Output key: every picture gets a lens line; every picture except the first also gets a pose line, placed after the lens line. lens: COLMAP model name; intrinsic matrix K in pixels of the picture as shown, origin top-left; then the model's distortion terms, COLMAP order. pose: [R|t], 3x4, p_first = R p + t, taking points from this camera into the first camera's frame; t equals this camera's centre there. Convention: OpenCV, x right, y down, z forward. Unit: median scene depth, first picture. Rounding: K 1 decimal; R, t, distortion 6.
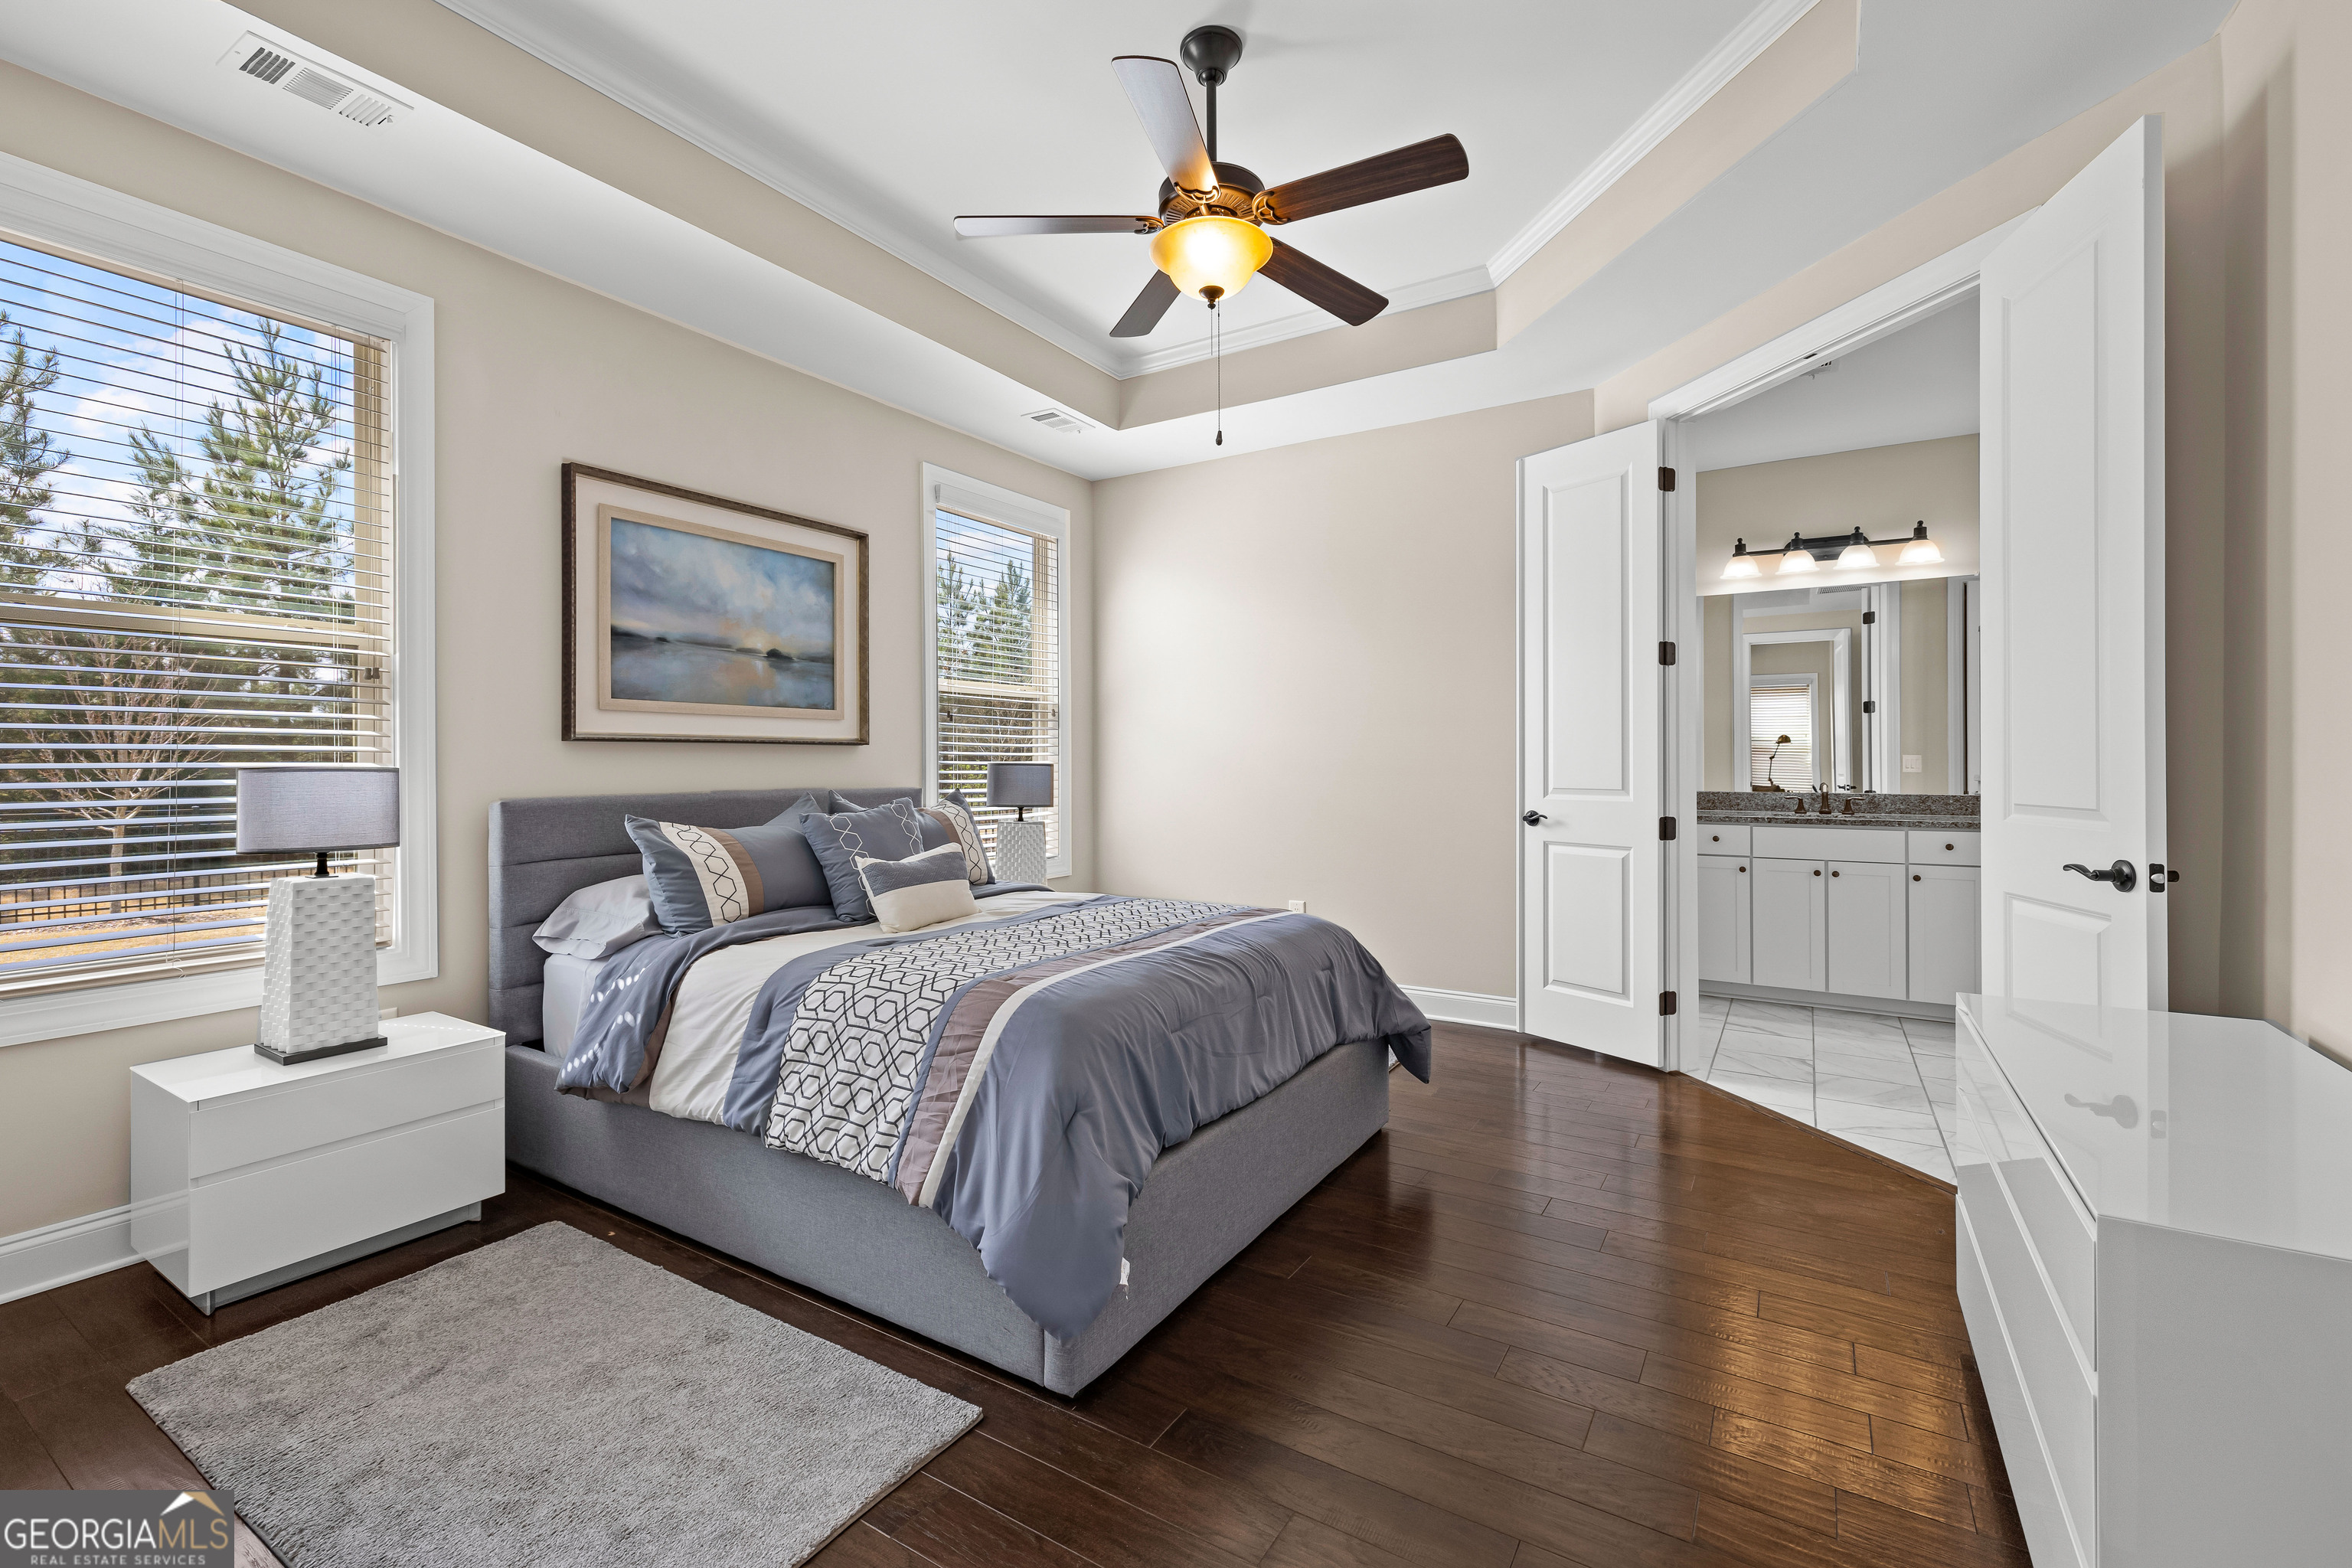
lens RADIAL K [[994.7, 0, 1175.1], [0, 994.7, 766.4], [0, 0, 1]] dist [-0.000959, 0.000666]
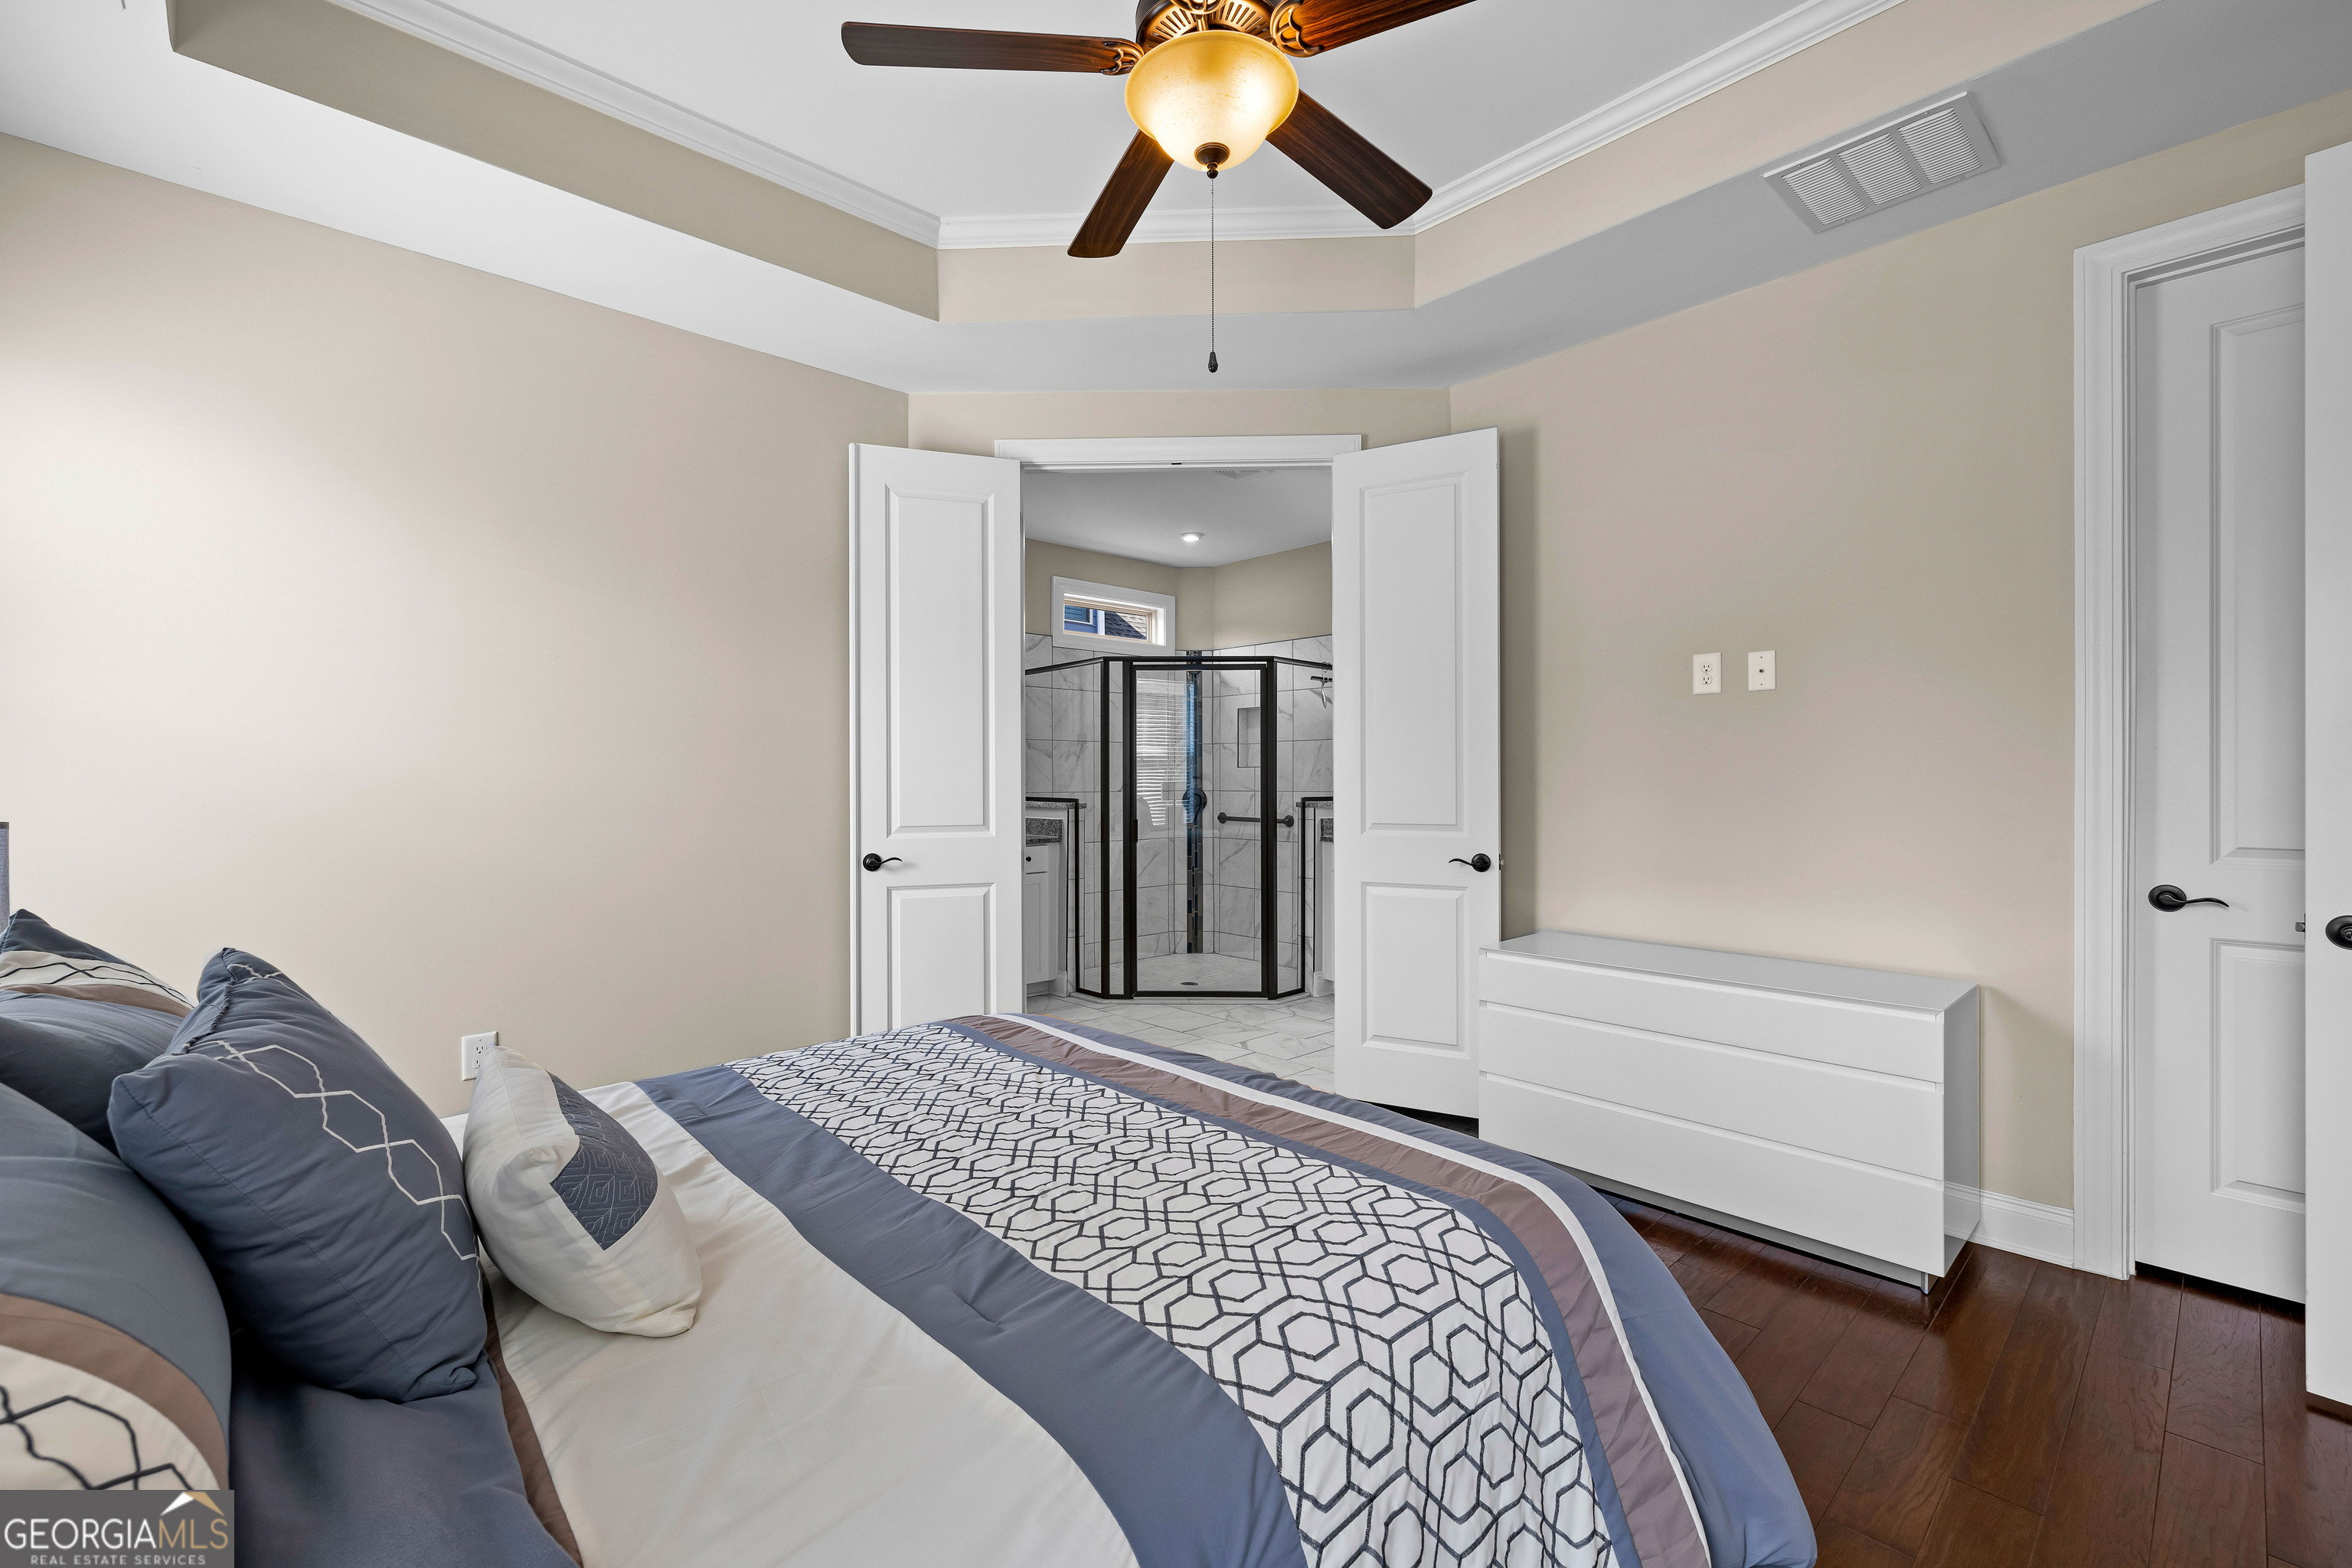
lens RADIAL K [[986.3, 0, 1173.0], [0, 986.3, 780.0], [0, 0, 1]] dist [0.000373, -0.000091]
pose [[0.262435, 0.000530, 0.964949, -0.365670], [0.007269, 0.999970, -0.002526, -0.013908], [-0.964922, 0.007677, 0.262424, 0.470270]]
